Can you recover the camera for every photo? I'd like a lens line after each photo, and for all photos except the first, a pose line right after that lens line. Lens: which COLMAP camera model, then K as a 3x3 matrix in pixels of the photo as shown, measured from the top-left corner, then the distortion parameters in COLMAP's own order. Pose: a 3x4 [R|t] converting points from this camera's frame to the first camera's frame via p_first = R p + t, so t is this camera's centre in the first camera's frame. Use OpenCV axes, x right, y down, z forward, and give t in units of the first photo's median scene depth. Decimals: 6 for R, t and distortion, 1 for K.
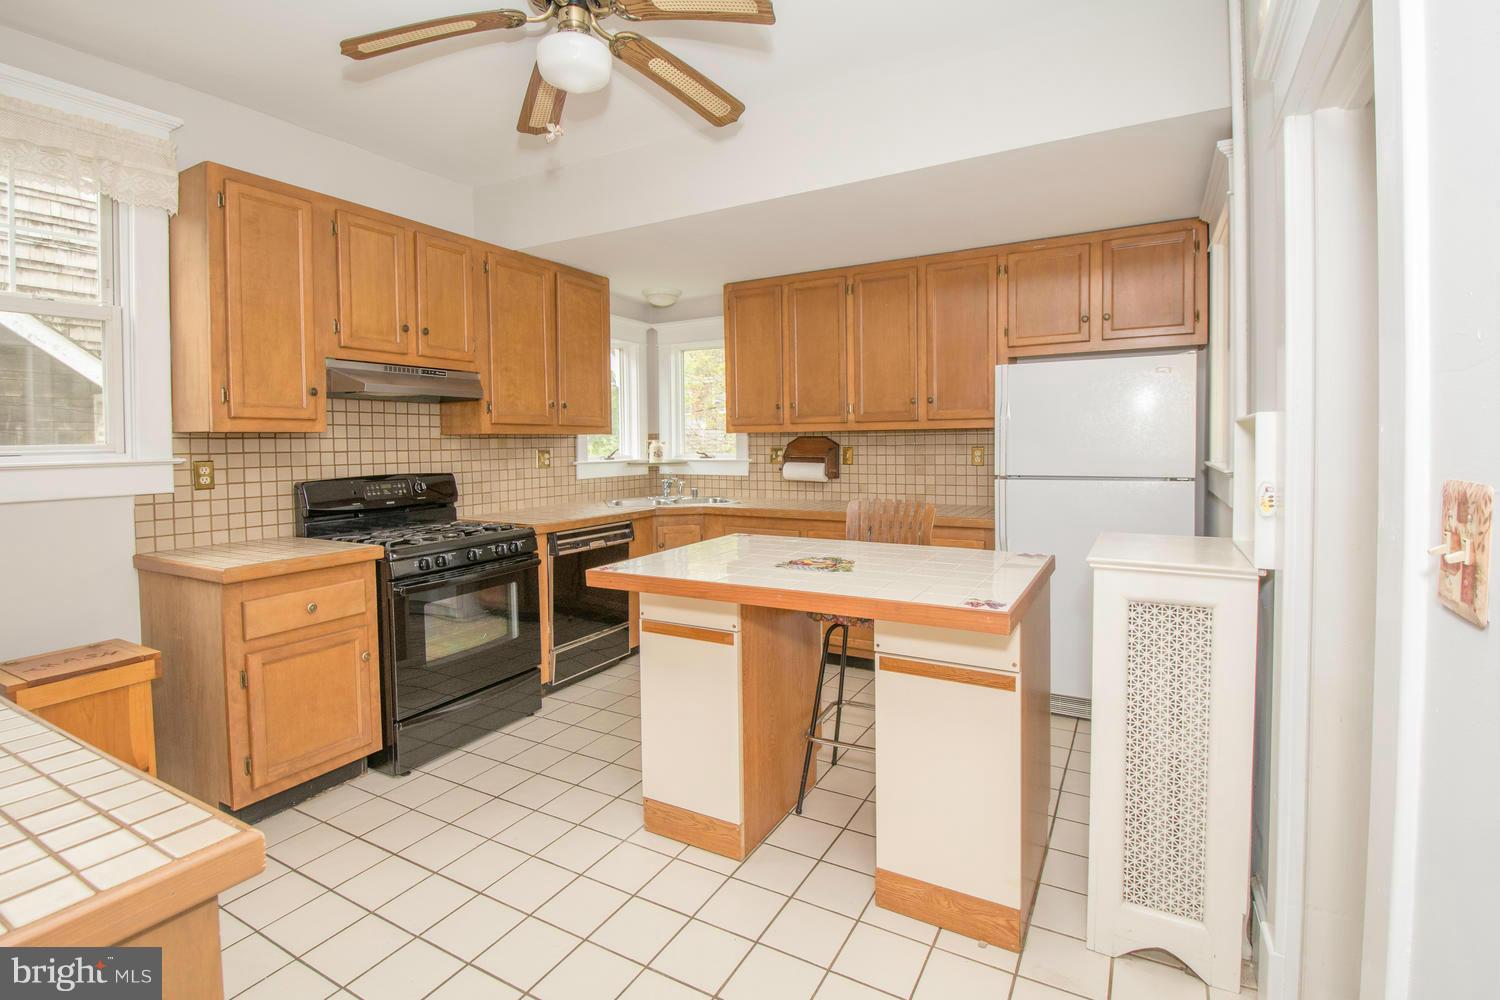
lens RADIAL K [[698.1, 0, 752.5], [0, 698.1, 446.6], [0, 0, 1]] dist [0.000701, -0.000055]
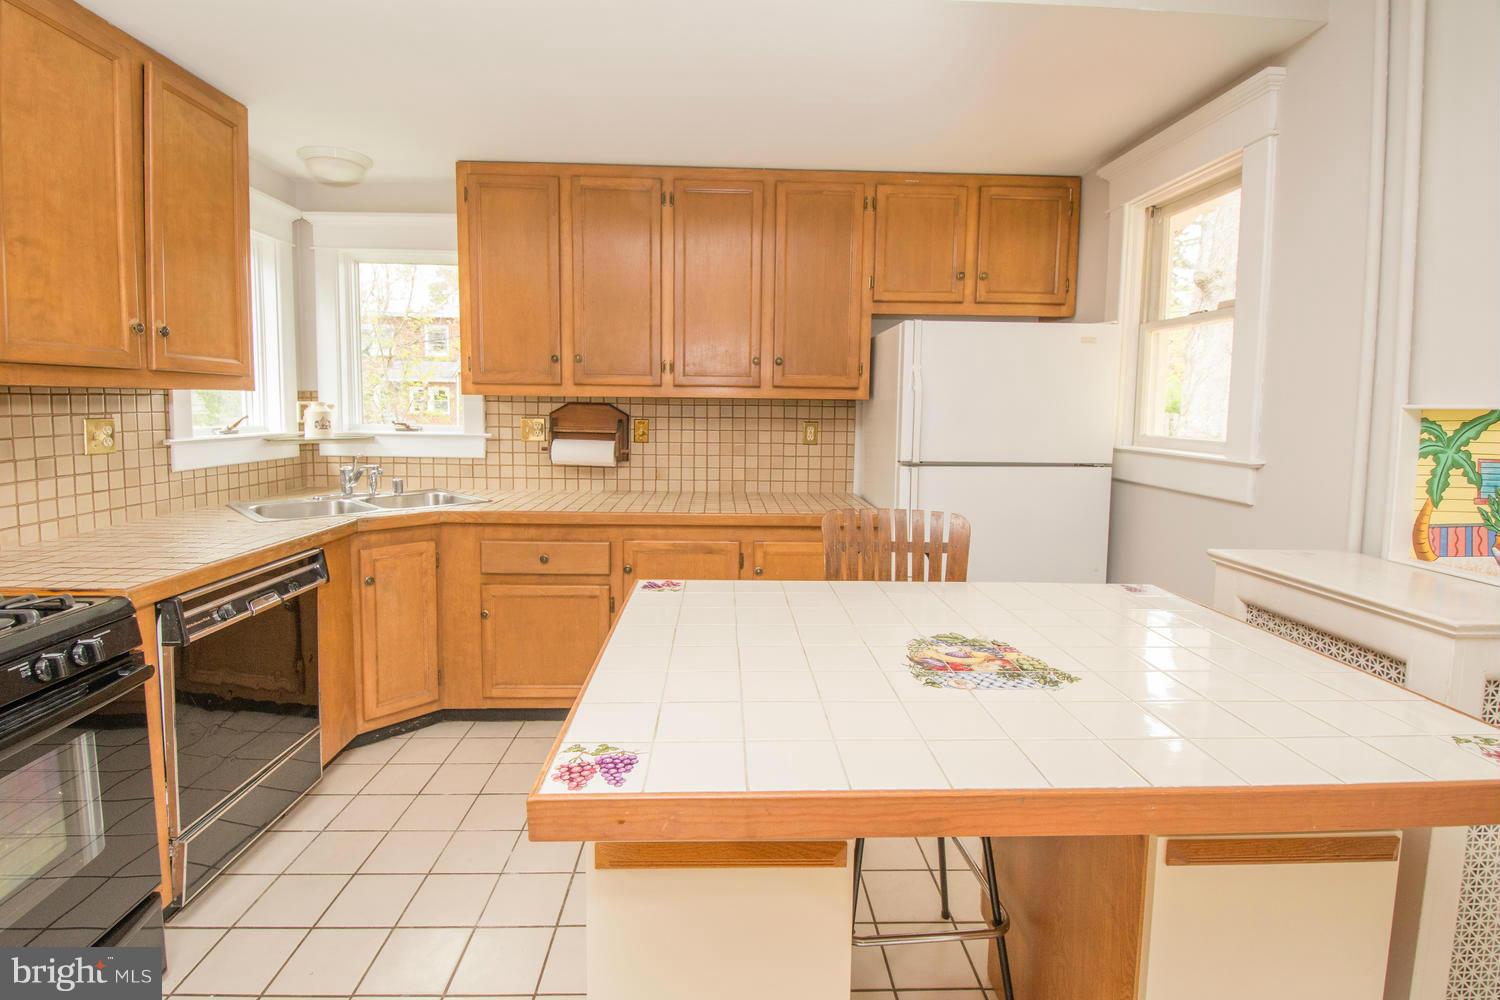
lens RADIAL K [[699.3, 0, 750.1], [0, 699.3, 443.8], [0, 0, 1]] dist [0.000769, -0.012530]
pose [[0.853109, -0.006722, 0.521689, -0.154273], [-0.019091, 0.998845, 0.044090, -0.007833], [-0.521383, -0.047573, 0.851996, 0.313054]]
